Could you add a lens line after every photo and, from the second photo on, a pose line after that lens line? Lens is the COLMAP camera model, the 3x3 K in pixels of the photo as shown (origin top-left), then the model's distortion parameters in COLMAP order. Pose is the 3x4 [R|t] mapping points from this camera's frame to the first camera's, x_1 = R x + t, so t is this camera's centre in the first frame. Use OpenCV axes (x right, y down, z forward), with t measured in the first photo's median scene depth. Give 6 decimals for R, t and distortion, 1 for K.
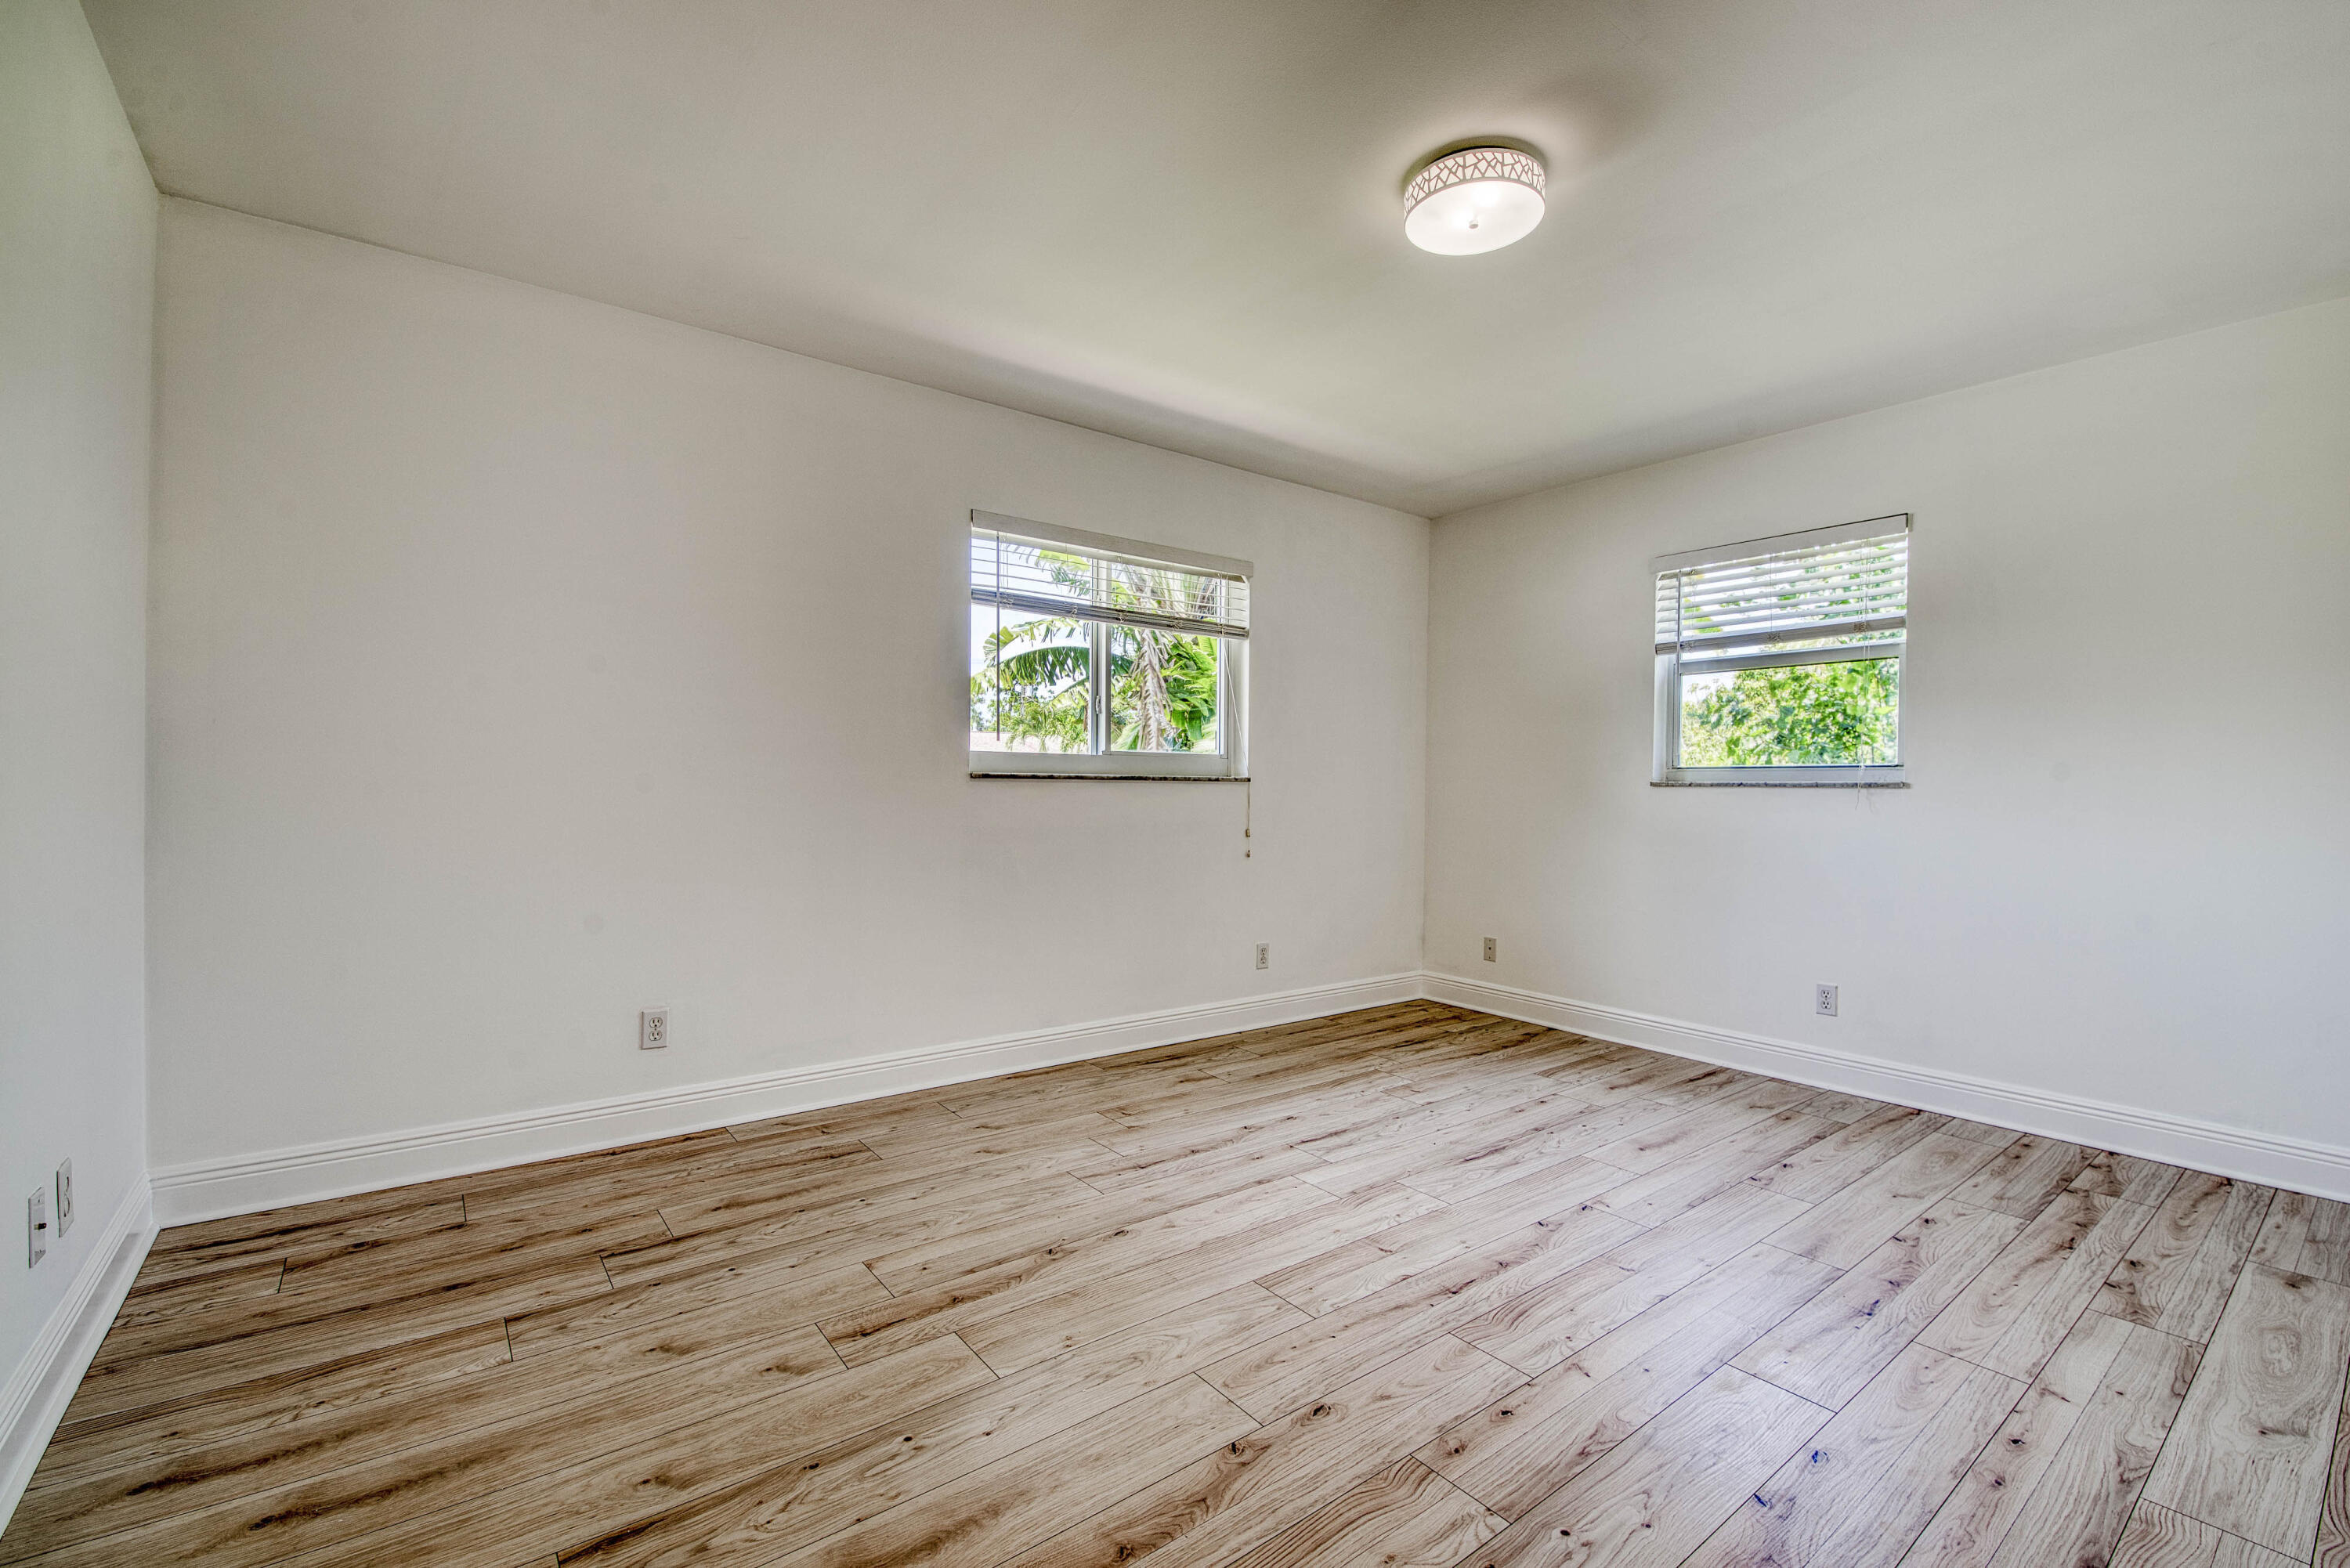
lens RADIAL K [[1011.1, 0, 1199.9], [0, 1011.1, 793.0], [0, 0, 1]] dist [-0.000361, -0.011323]
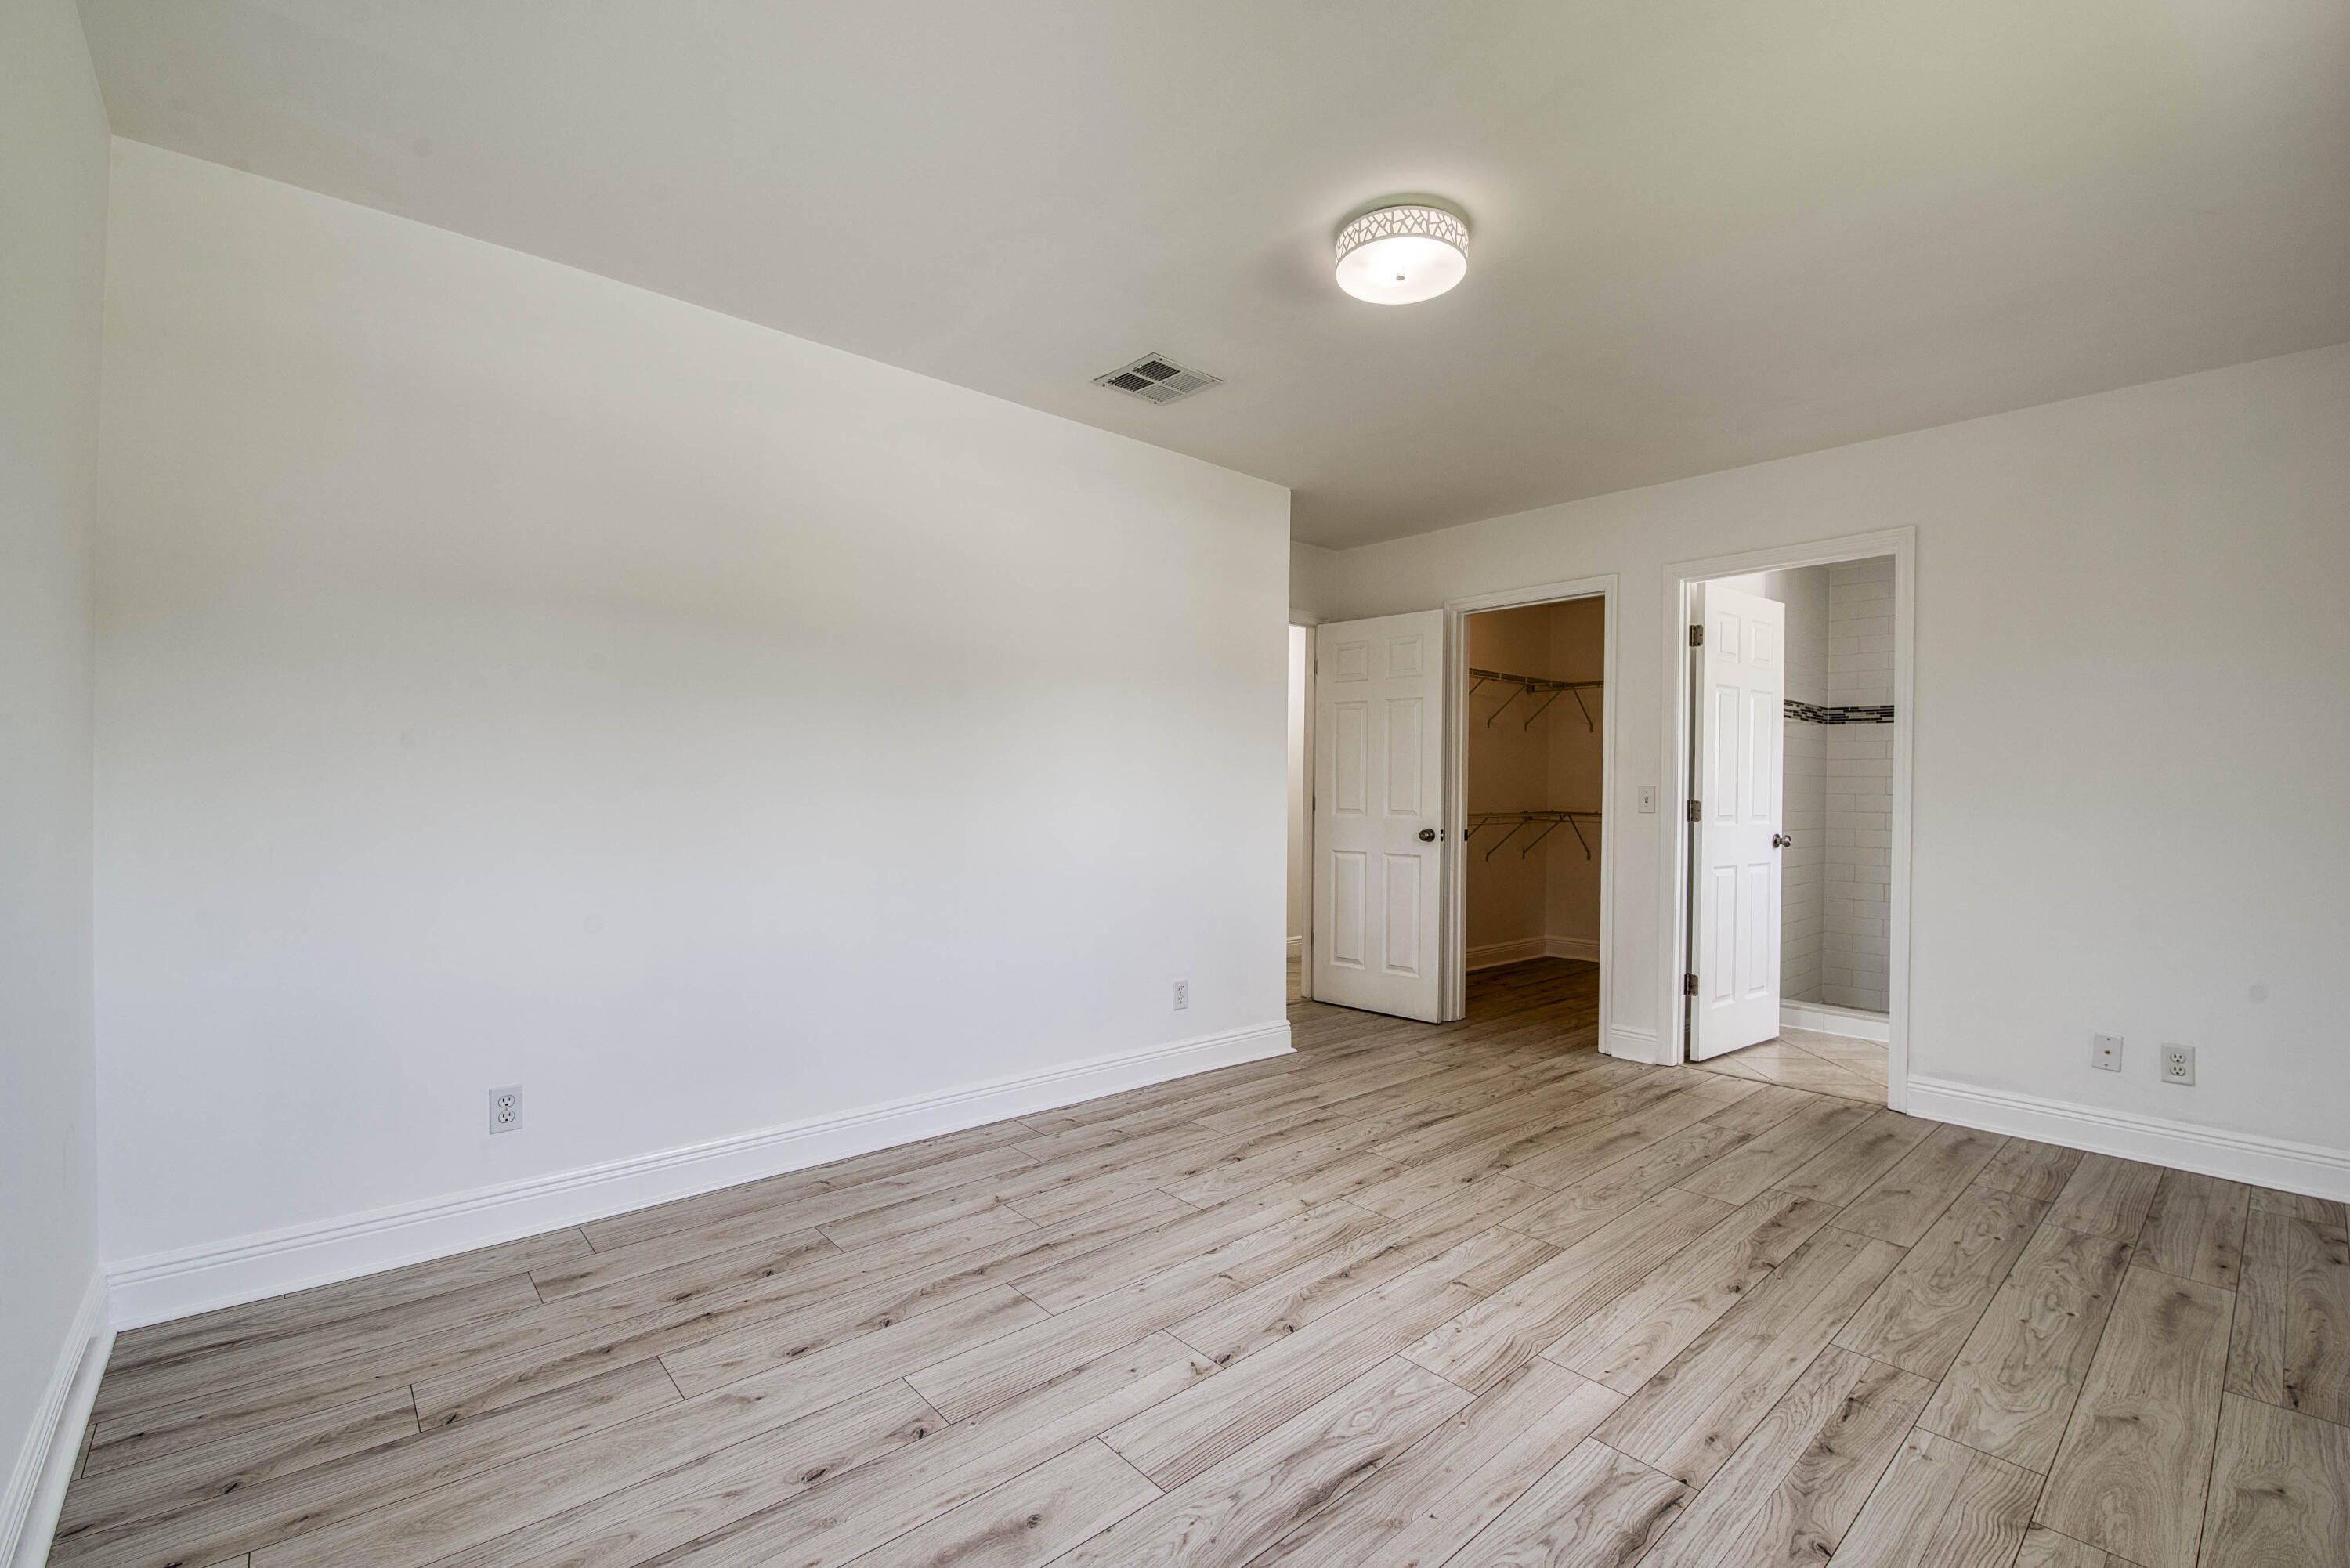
lens RADIAL K [[1011.1, 0, 1199.9], [0, 1011.1, 793.0], [0, 0, 1]] dist [-0.000361, -0.011323]
pose [[-0.997536, -0.025205, -0.065477, 0.517079], [-0.026106, 0.999575, 0.012941, -0.033744], [0.065123, 0.014618, -0.997770, 1.972397]]
